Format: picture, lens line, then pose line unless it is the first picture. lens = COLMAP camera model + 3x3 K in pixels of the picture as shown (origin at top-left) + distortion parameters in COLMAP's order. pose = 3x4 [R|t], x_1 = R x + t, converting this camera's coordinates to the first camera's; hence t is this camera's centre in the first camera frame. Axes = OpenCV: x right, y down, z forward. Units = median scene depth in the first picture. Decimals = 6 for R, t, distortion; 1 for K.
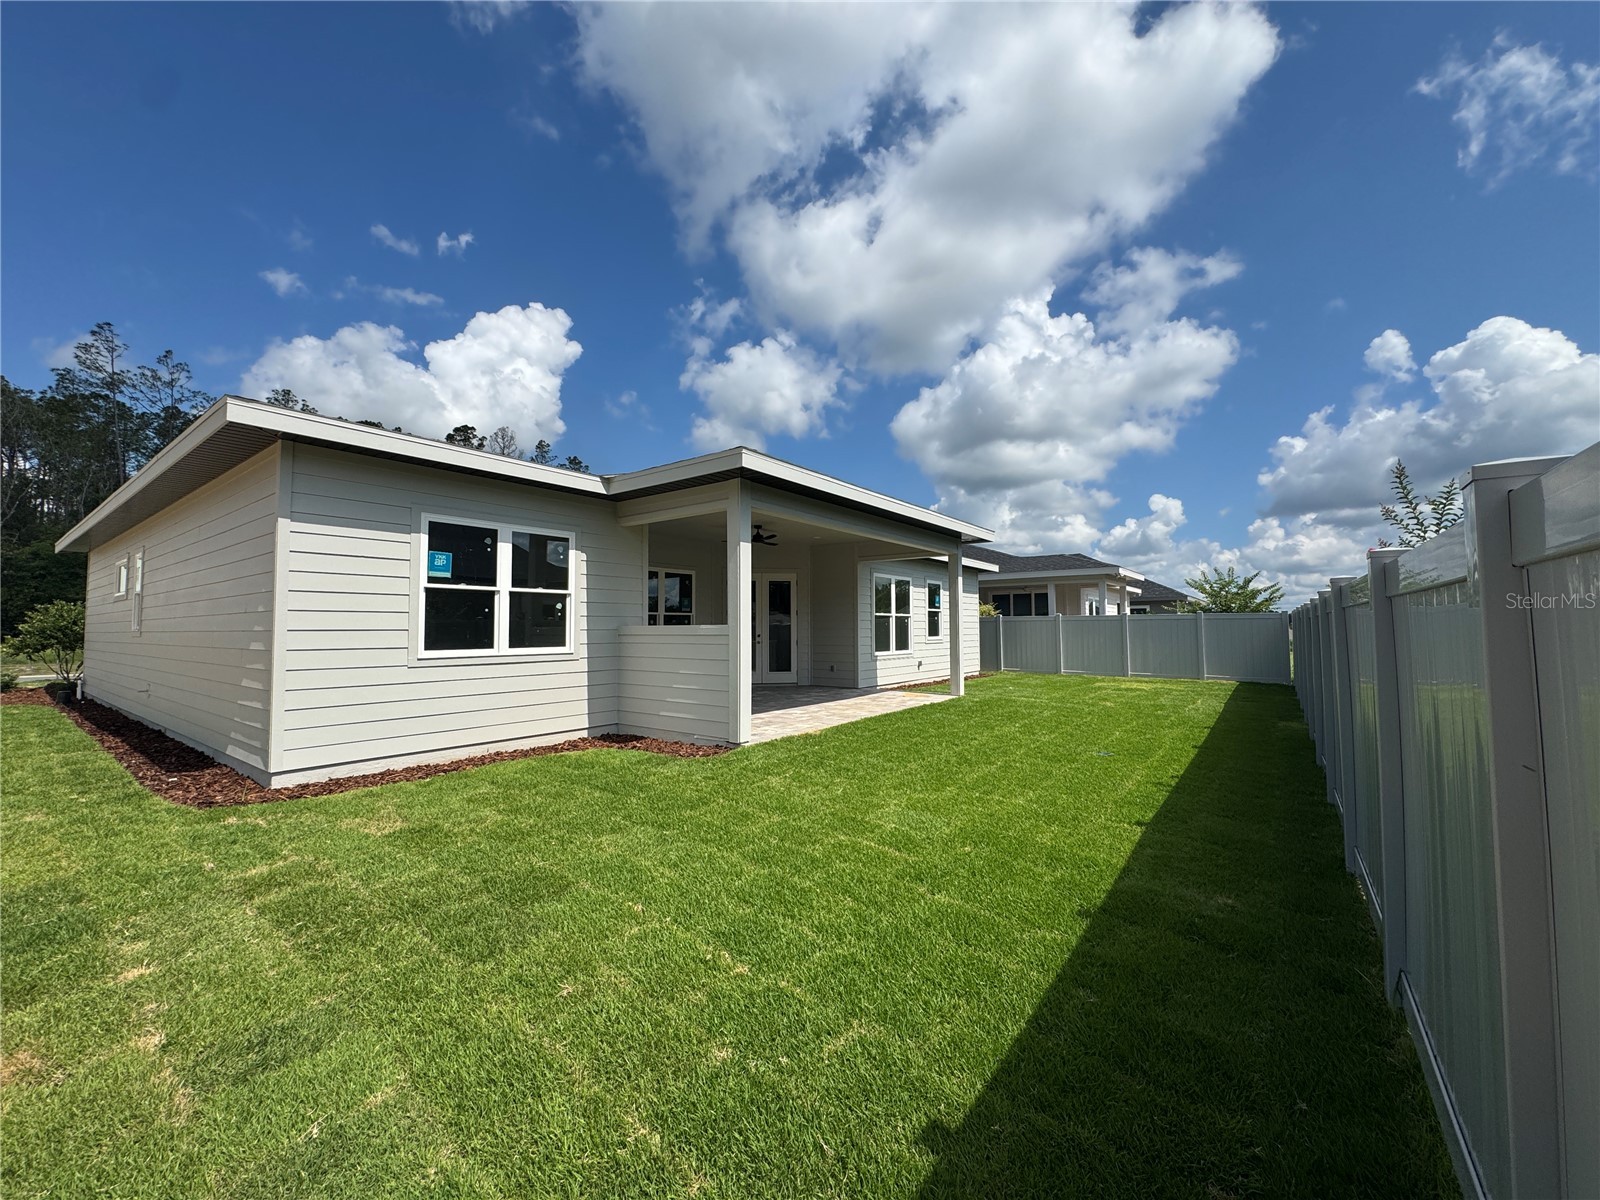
lens RADIAL K [[639.4, 0, 800.3], [0, 639.4, 598.5], [0, 0, 1]] dist [-0.003051, -0.000130]
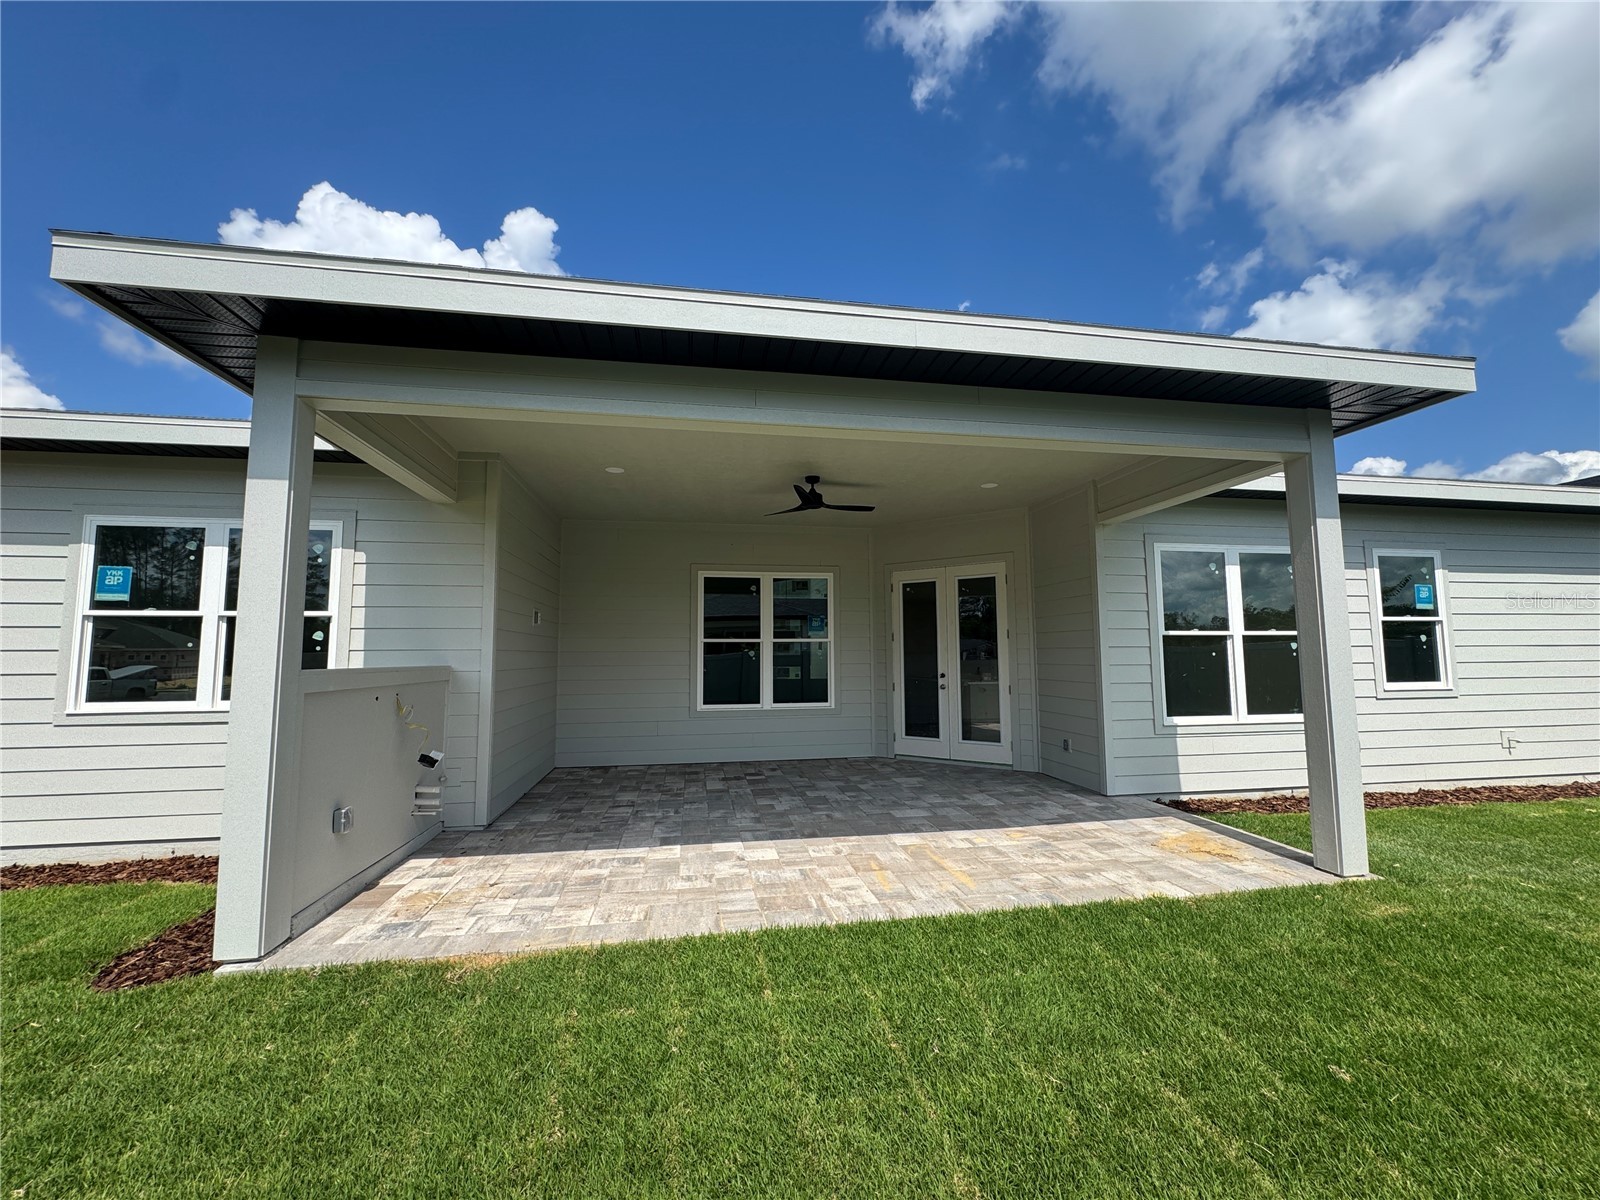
lens RADIAL K [[639.4, 0, 800.3], [0, 639.4, 598.5], [0, 0, 1]] dist [-0.003051, -0.000130]
pose [[0.725942, -0.061631, -0.684989, 0.240338], [0.035864, 0.998014, -0.051787, 0.014187], [0.686820, 0.013028, 0.726711, 0.488004]]
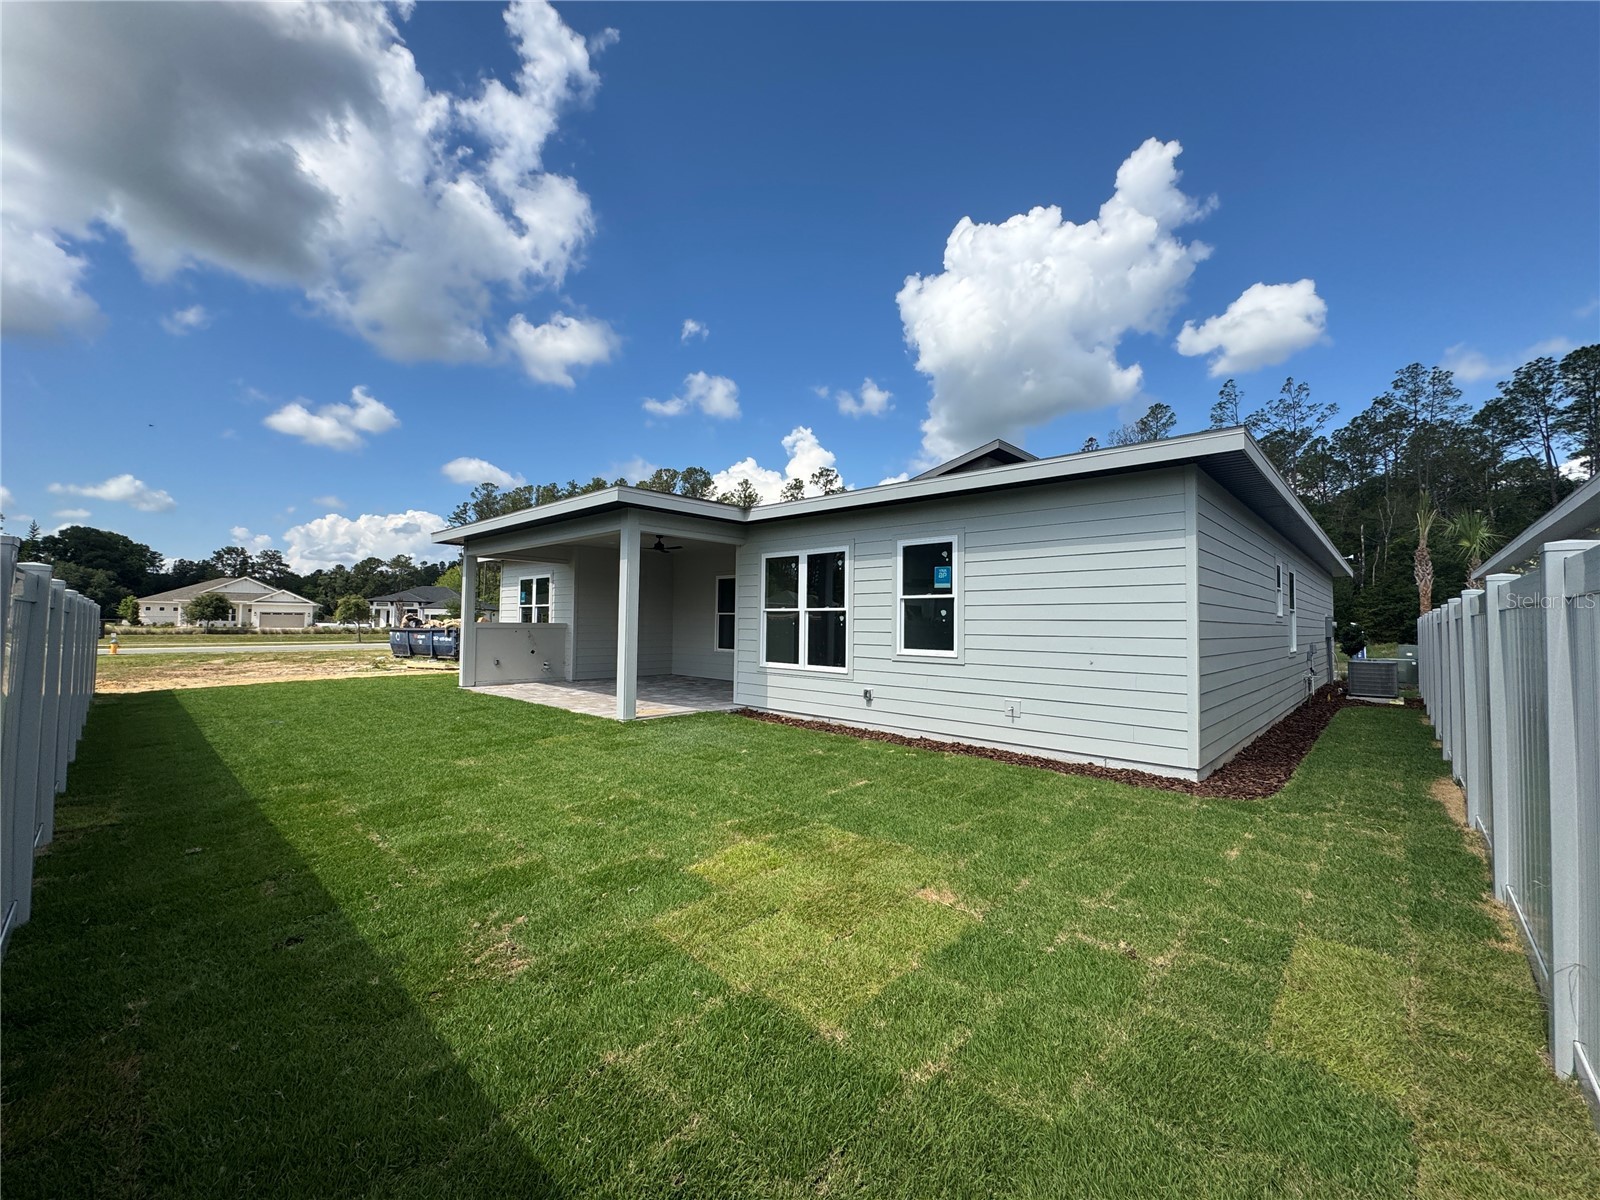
lens RADIAL K [[644.3, 0, 799.1], [0, 644.3, 636.8], [0, 0, 1]] dist [0.000871, 0.000084]
pose [[-0.103093, 0.011493, -0.994605, 0.835498], [0.026096, 0.999620, 0.008846, 0.049111], [0.994329, -0.025043, -0.103354, 1.105638]]
